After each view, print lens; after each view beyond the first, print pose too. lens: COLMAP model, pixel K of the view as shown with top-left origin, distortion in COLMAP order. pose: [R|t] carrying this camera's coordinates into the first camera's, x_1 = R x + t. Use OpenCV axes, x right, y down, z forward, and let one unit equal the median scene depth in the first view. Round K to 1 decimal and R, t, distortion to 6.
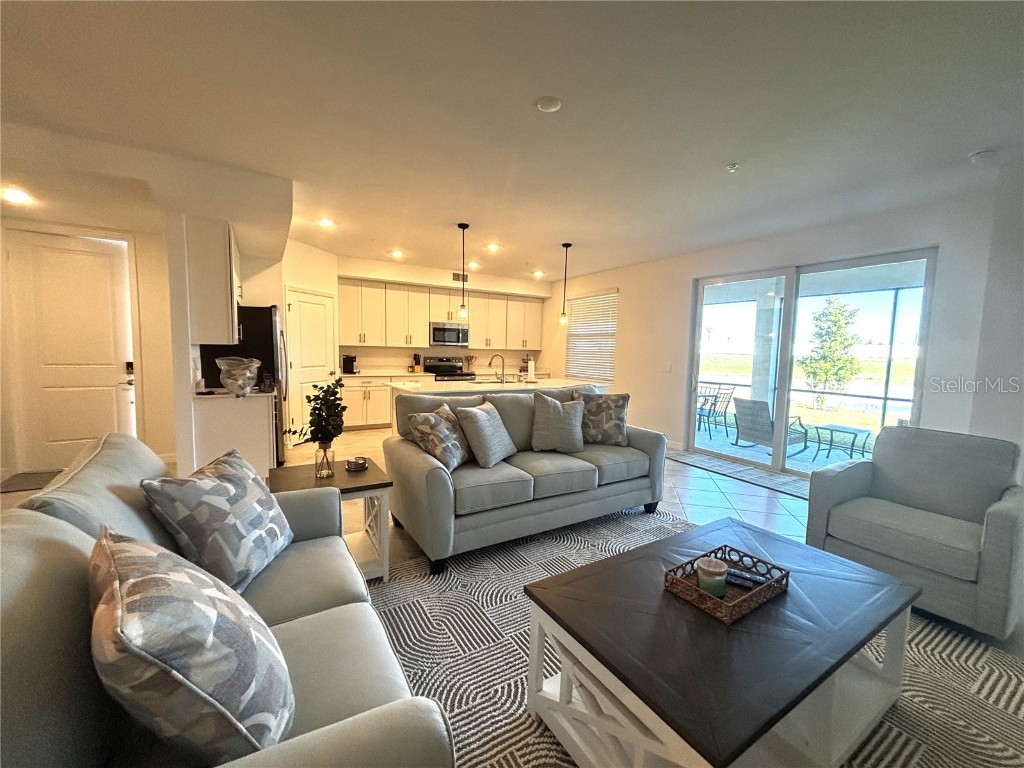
lens RADIAL K [[417.2, 0, 512.0], [0, 417.2, 384.0], [0, 0, 1]] dist [0.060093, 0.000044]
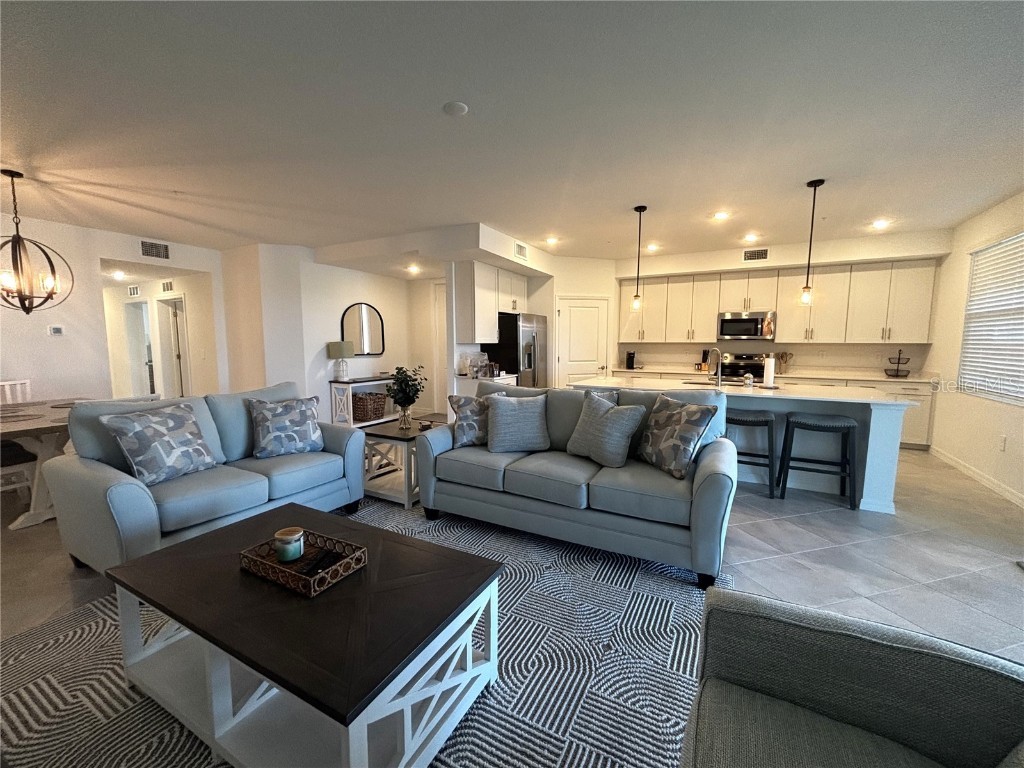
lens RADIAL K [[416.8, 0, 512.0], [0, 416.8, 384.0], [0, 0, 1]] dist [0.002303, 0.000217]
pose [[0.494387, 0.066701, -0.866679, 0.360531], [-0.064703, 0.997109, 0.039830, -0.008409], [0.866831, 0.036385, 0.497273, 0.205622]]
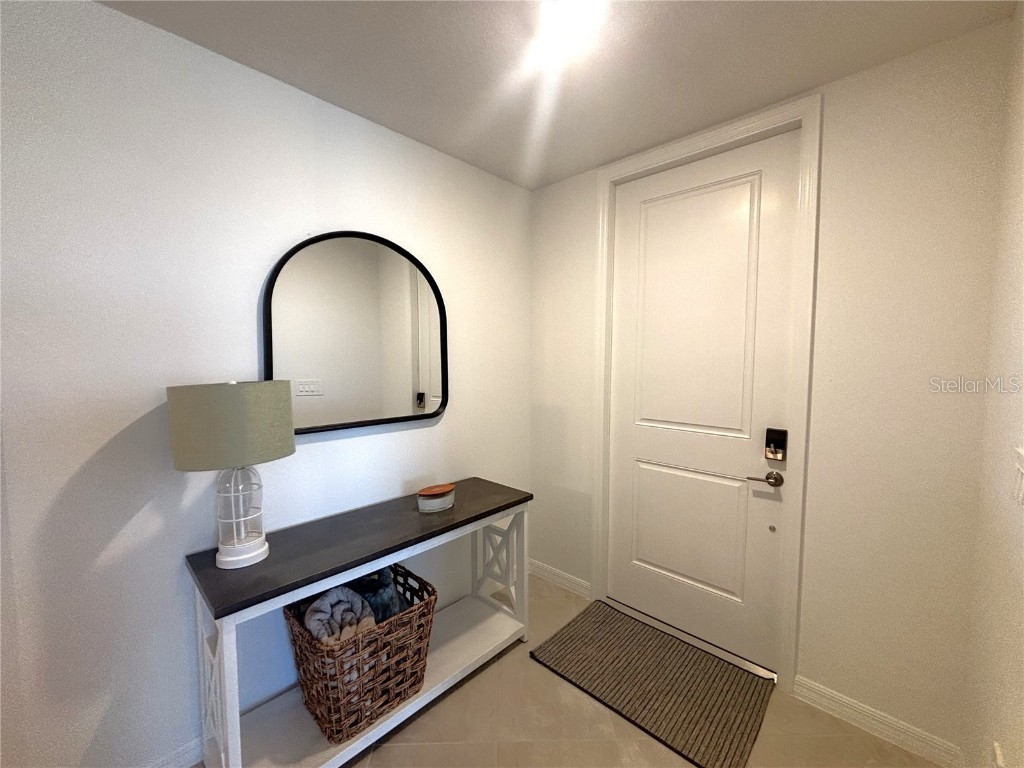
lens RADIAL K [[416.8, 0, 512.0], [0, 416.8, 384.0], [0, 0, 1]] dist [0.002303, 0.000217]
pose [[0.273261, 0.042798, -0.960987, -0.356549], [-0.082900, 0.996341, 0.020800, -0.053933], [0.958361, 0.073982, 0.275809, 0.396081]]
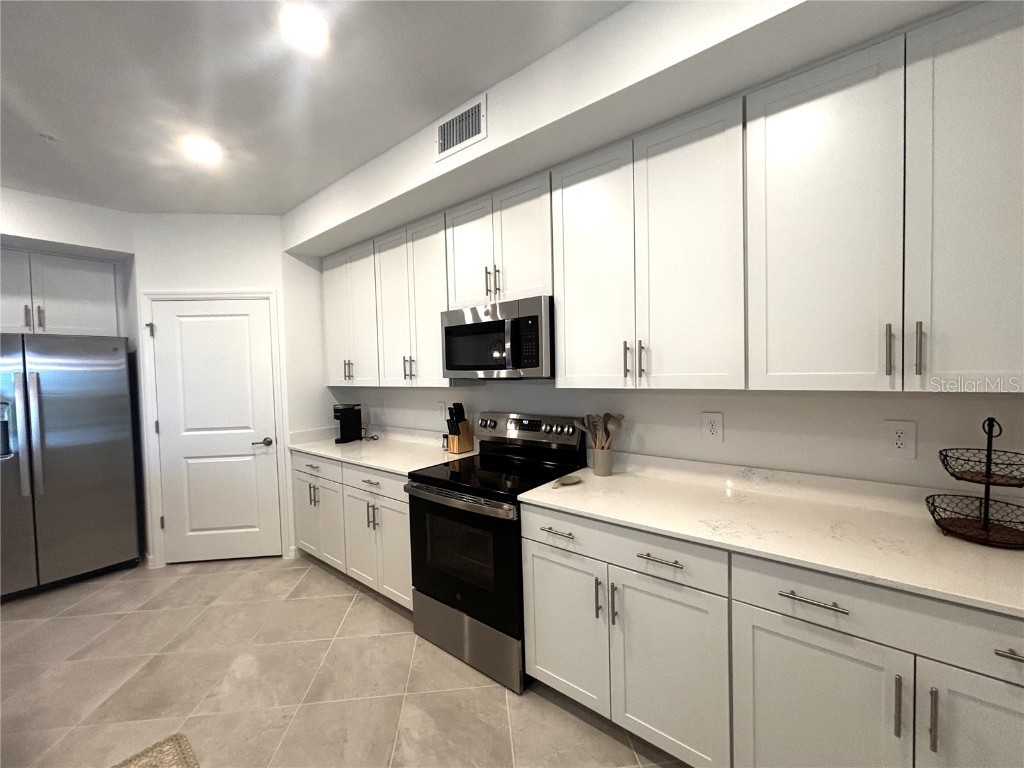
lens RADIAL K [[411.2, 0, 512.0], [0, 411.2, 384.0], [0, 0, 1]] dist [-0.001550, 0.000069]
pose [[0.323568, -0.001763, -0.946203, 0.138772], [-0.048986, 0.998626, -0.018612, -0.088426], [0.944936, 0.052372, 0.323037, 0.964361]]
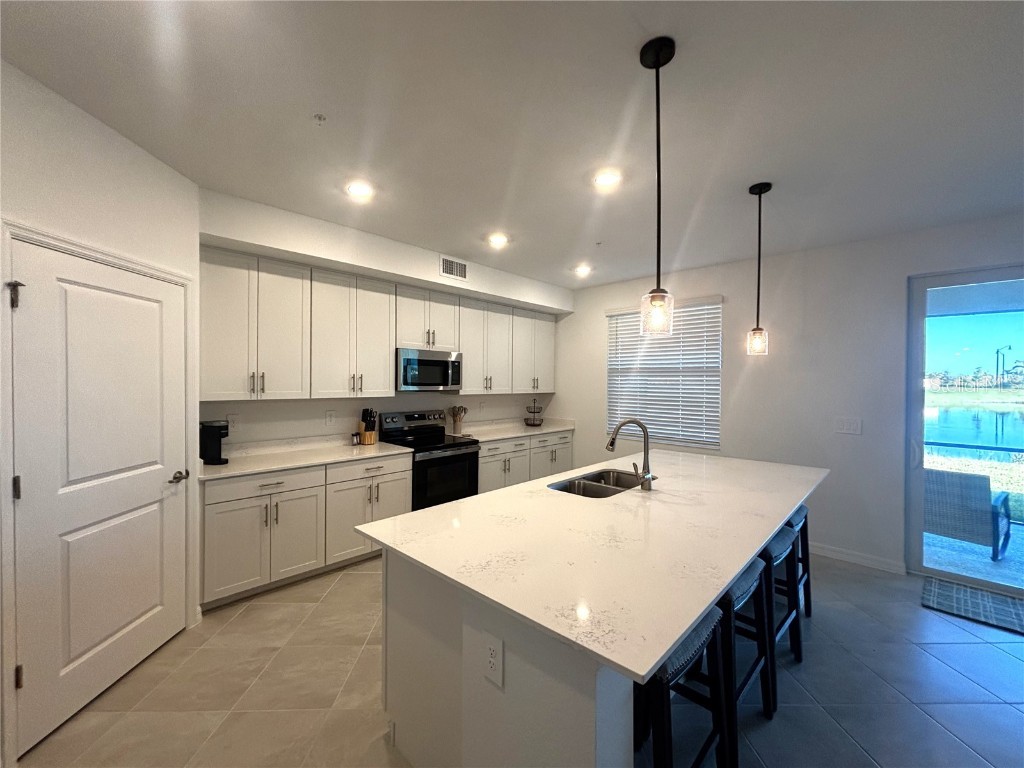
lens RADIAL K [[416.8, 0, 512.0], [0, 416.8, 384.0], [0, 0, 1]] dist [0.002303, 0.000217]
pose [[0.967214, -0.015692, 0.253476, -0.192740], [0.033915, 0.997130, -0.067681, -0.064116], [-0.251687, 0.074059, 0.964971, 0.468635]]
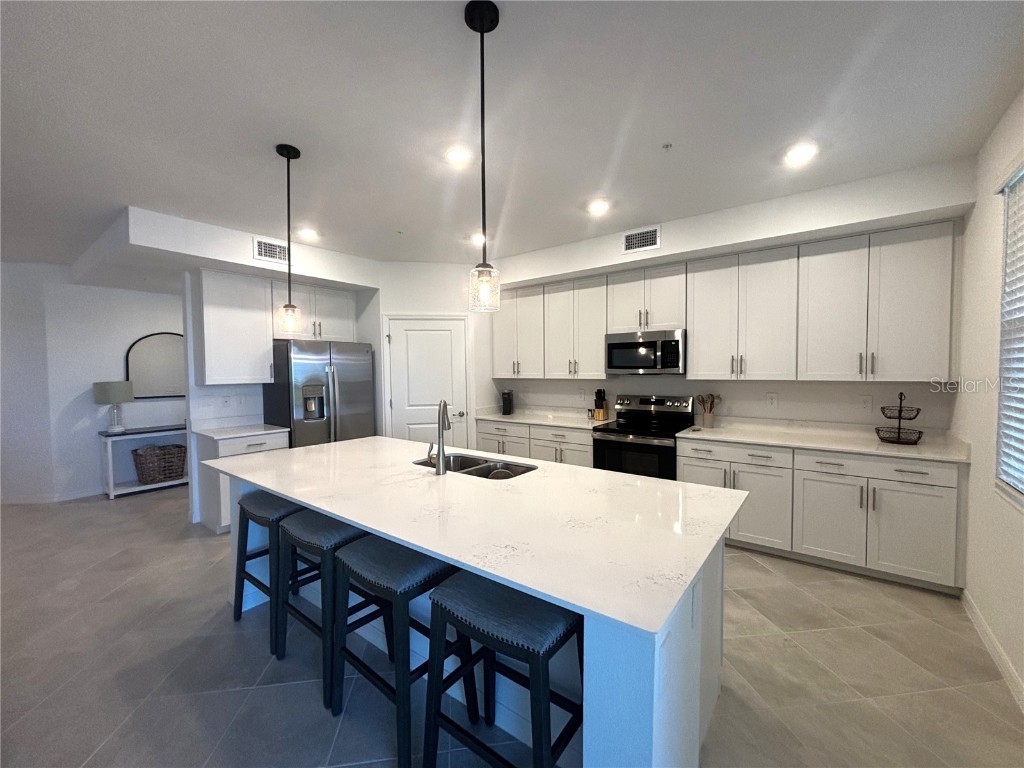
lens RADIAL K [[411.2, 0, 512.0], [0, 411.2, 384.0], [0, 0, 1]] dist [-0.001550, 0.000069]
pose [[0.355263, 0.007042, -0.934740, 0.287531], [-0.062080, 0.997942, -0.016077, -0.065020], [0.932703, 0.063740, 0.354969, 0.698145]]
